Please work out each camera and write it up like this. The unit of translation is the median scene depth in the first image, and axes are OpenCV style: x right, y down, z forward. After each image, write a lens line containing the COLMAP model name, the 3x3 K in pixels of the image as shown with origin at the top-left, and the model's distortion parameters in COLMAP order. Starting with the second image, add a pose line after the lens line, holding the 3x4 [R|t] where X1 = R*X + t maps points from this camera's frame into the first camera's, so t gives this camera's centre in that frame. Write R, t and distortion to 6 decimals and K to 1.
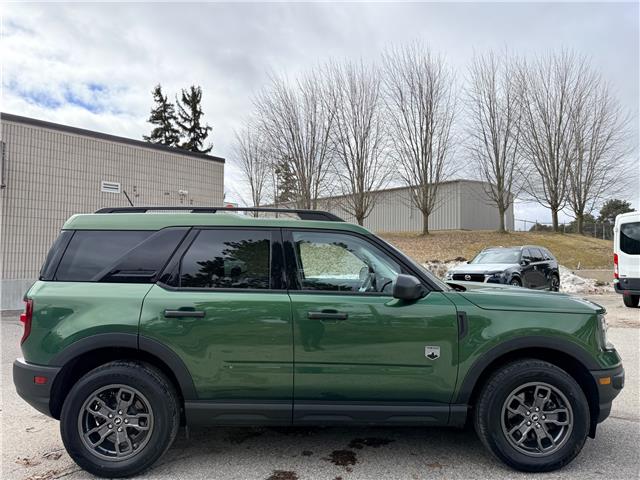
lens RADIAL K [[443.7, 0, 320.0], [0, 443.7, 240.0], [0, 0, 1]] dist [0.005633, 0.003216]
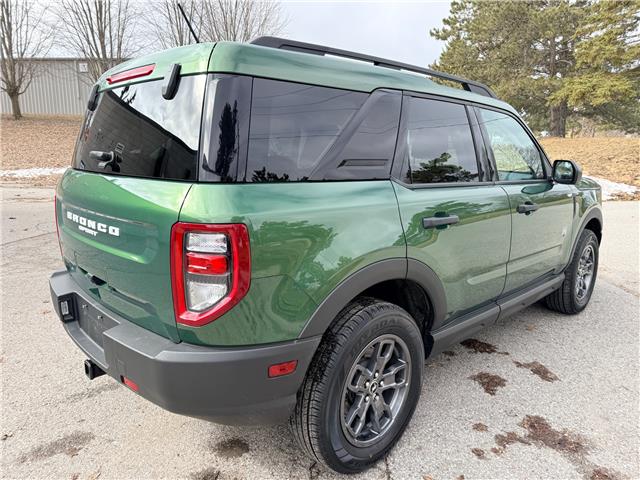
lens RADIAL K [[443.7, 0, 320.0], [0, 443.7, 240.0], [0, 0, 1]] dist [0.005633, 0.003216]
pose [[0.746498, -0.131813, 0.652201, -0.852583], [-0.031336, 0.972130, 0.232339, 0.034280], [-0.664649, -0.193878, 0.721563, 0.567708]]
